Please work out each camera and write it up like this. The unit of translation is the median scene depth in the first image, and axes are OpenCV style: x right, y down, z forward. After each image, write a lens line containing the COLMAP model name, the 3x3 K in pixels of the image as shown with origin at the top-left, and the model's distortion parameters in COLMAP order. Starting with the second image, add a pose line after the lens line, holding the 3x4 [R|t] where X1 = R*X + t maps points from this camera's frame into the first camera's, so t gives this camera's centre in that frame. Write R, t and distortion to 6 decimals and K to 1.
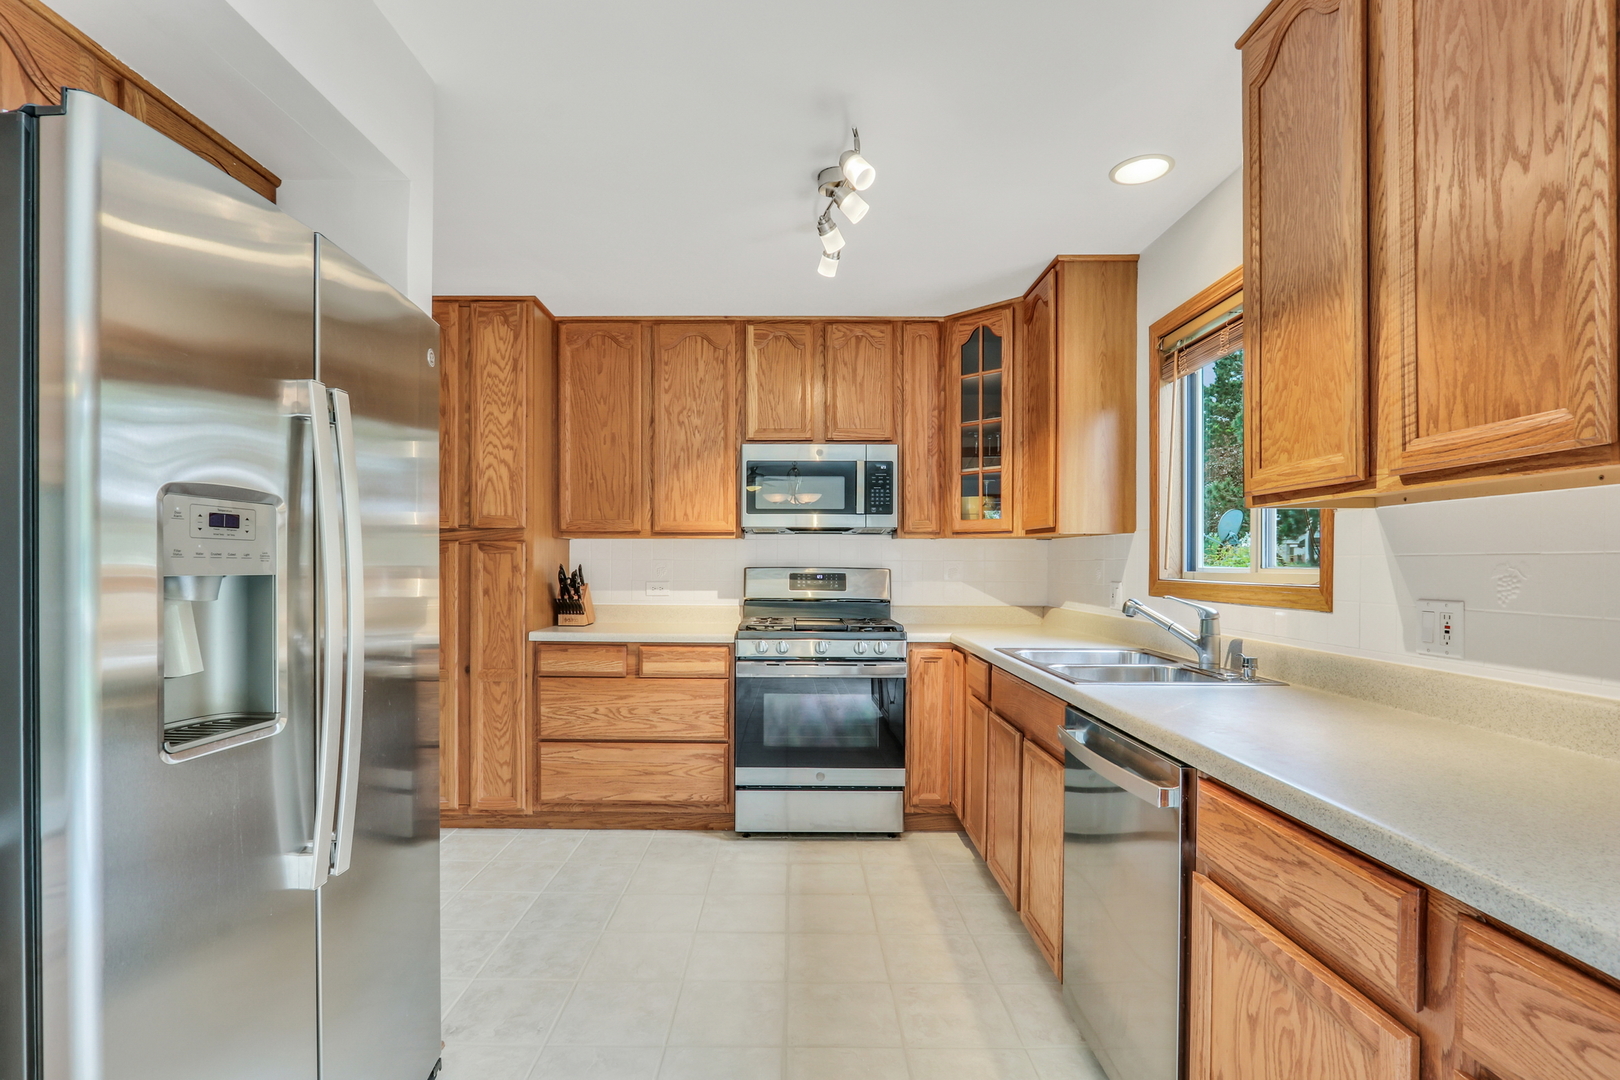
lens RADIAL K [[777.2, 0, 791.2], [0, 777.2, 572.8], [0, 0, 1]] dist [-0.019570, 0.001371]
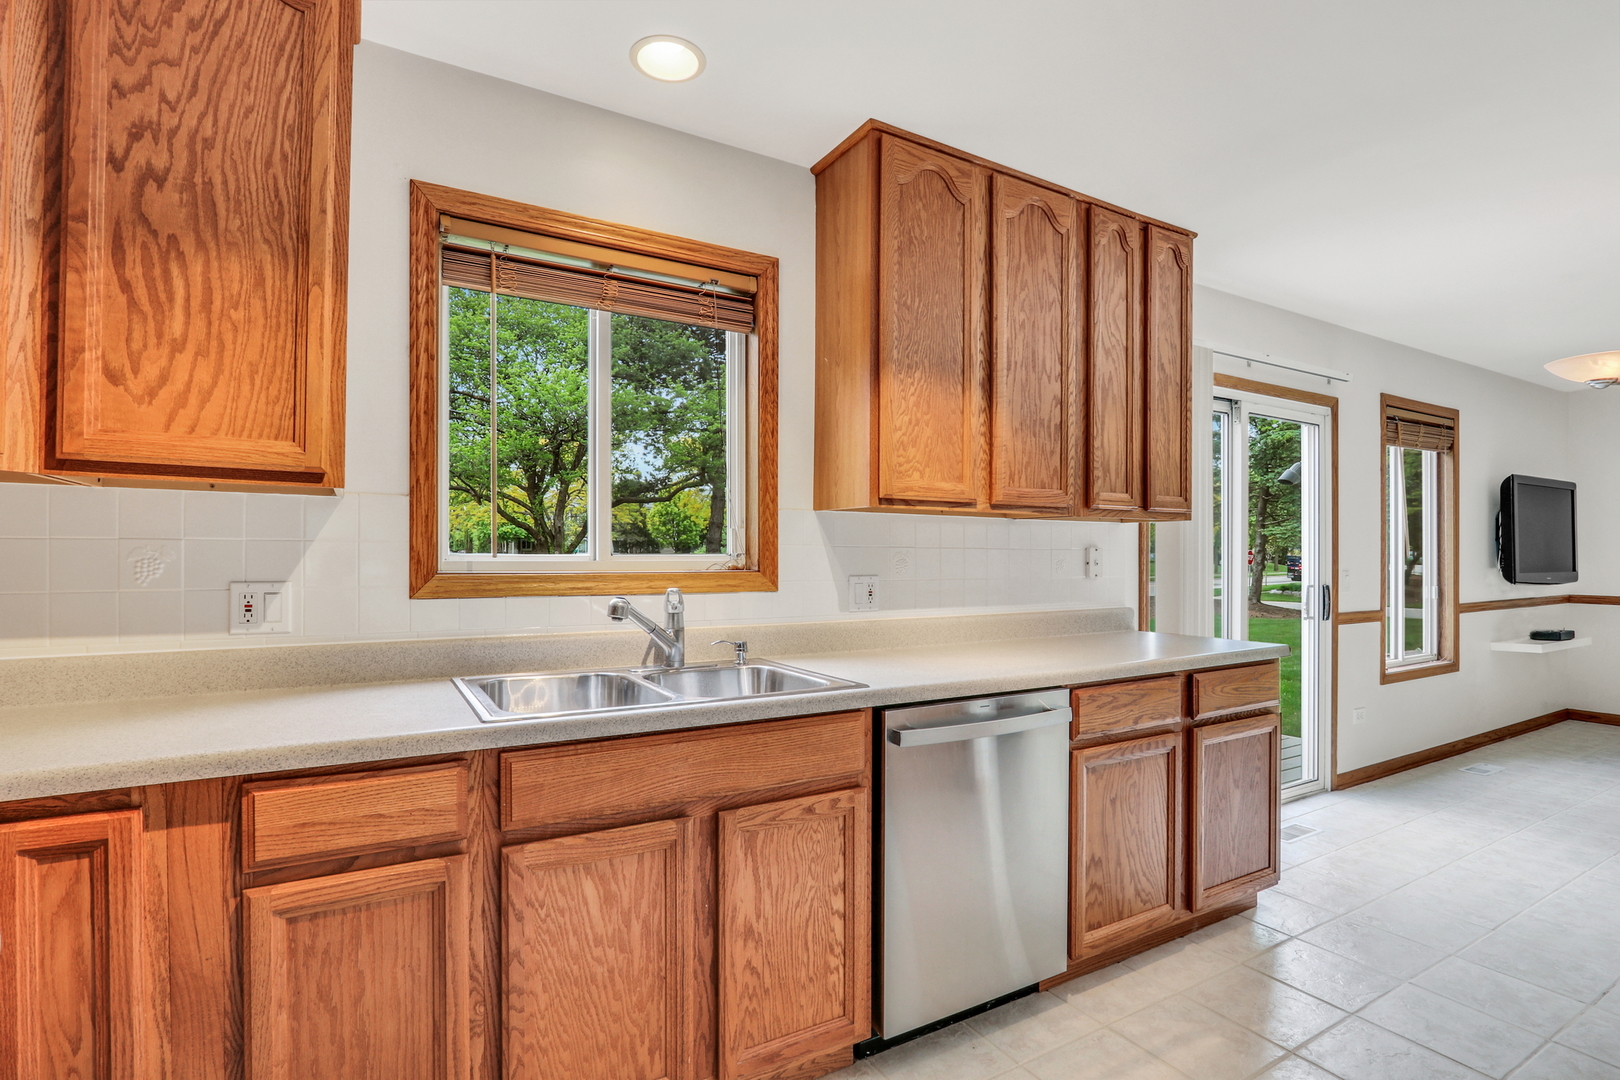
lens RADIAL K [[771.0, 0, 788.2], [0, 771.0, 555.6], [0, 0, 1]] dist [-0.023463, 0.006149]
pose [[-0.497361, -0.003910, 0.867535, -0.201955], [0.004330, 0.999966, 0.006989, -0.007422], [-0.867533, 0.007233, -0.497328, 0.864616]]
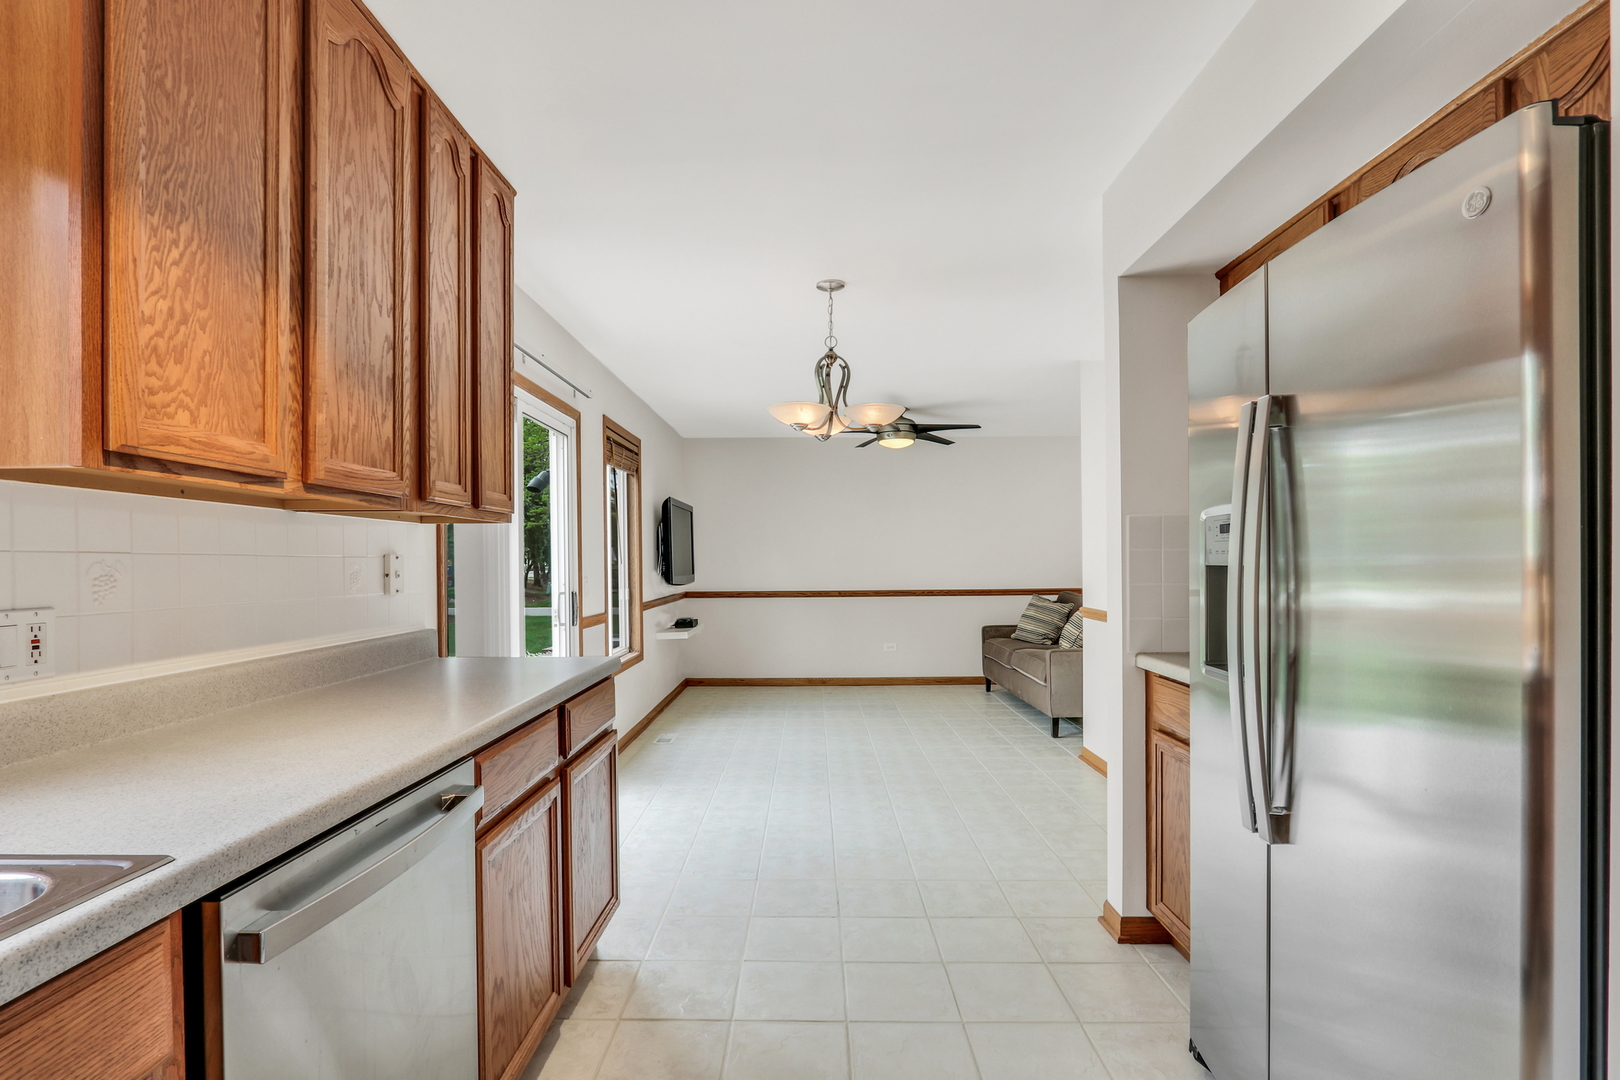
lens RADIAL K [[777.3, 0, 797.9], [0, 777.3, 562.4], [0, 0, 1]] dist [-0.009679, 0.000425]
pose [[-0.999845, 0.005276, 0.016790, 0.019913], [0.005439, 0.999938, 0.009701, -0.006682], [-0.016738, 0.009791, -0.999812, 0.792556]]
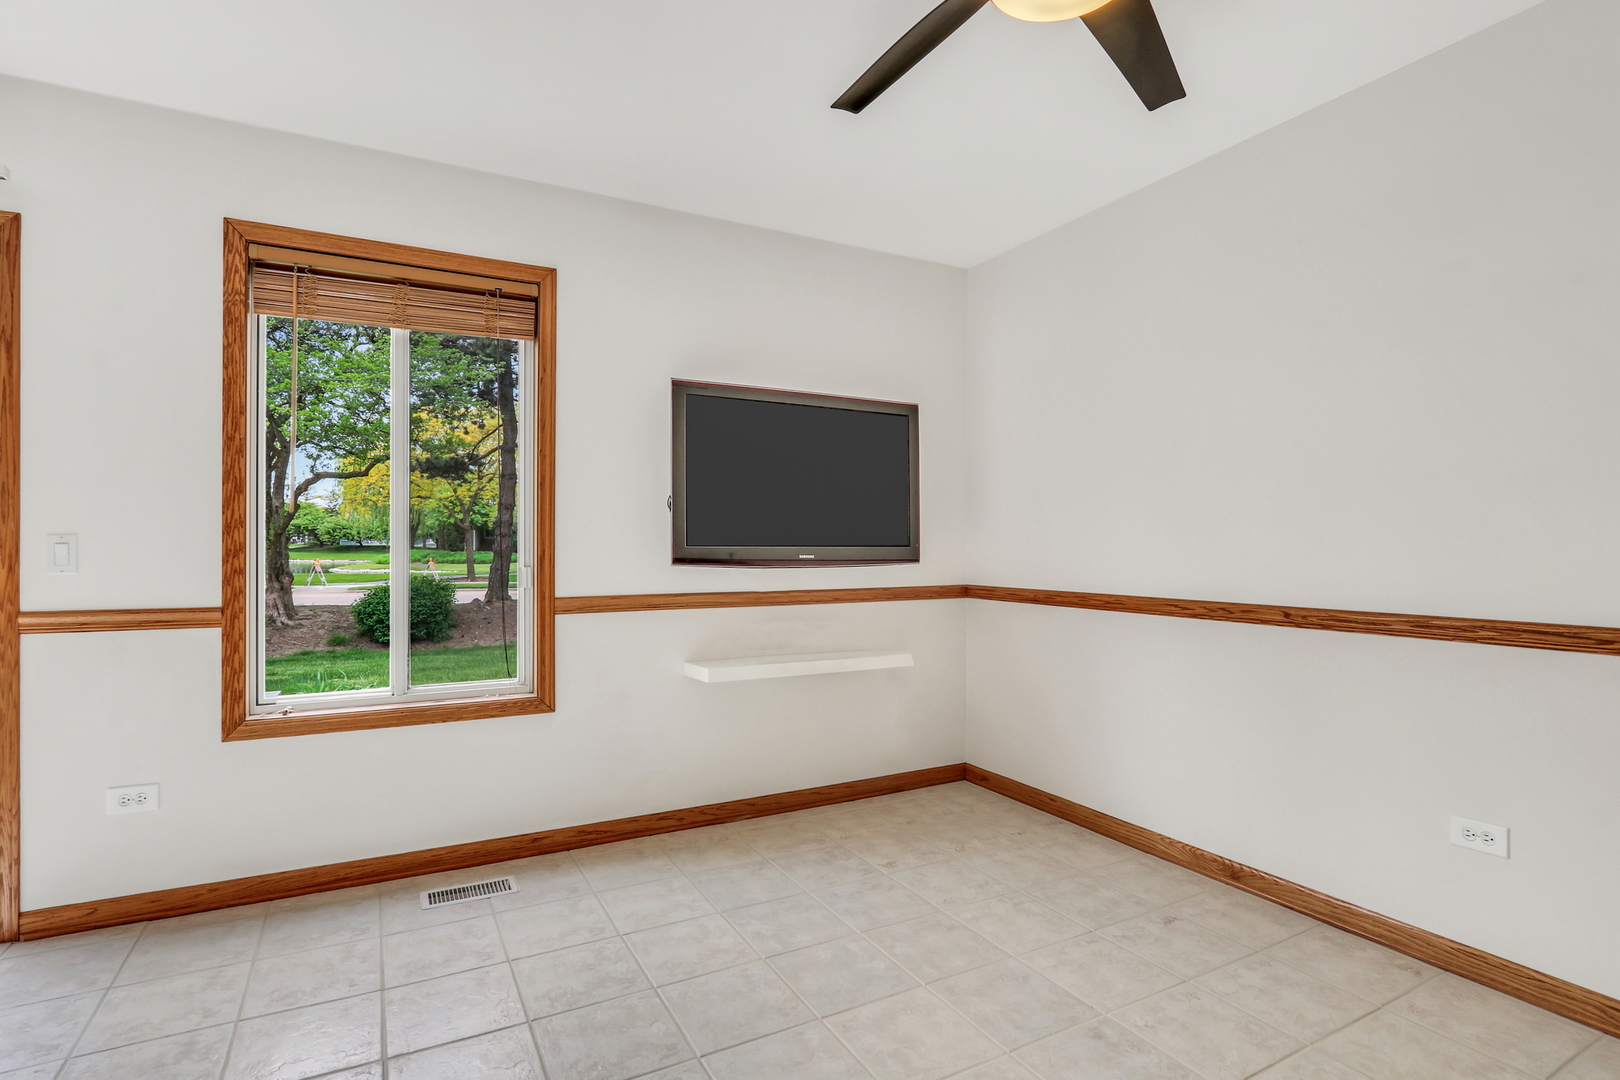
lens RADIAL K [[789.7, 0, 806.6], [0, 789.7, 547.5], [0, 0, 1]] dist [-0.018086, 0.001889]
pose [[-0.473607, -0.004835, 0.880723, -0.470648], [0.003031, 0.999970, 0.007119, 0.034636], [-0.880731, 0.006041, -0.473578, -0.668685]]
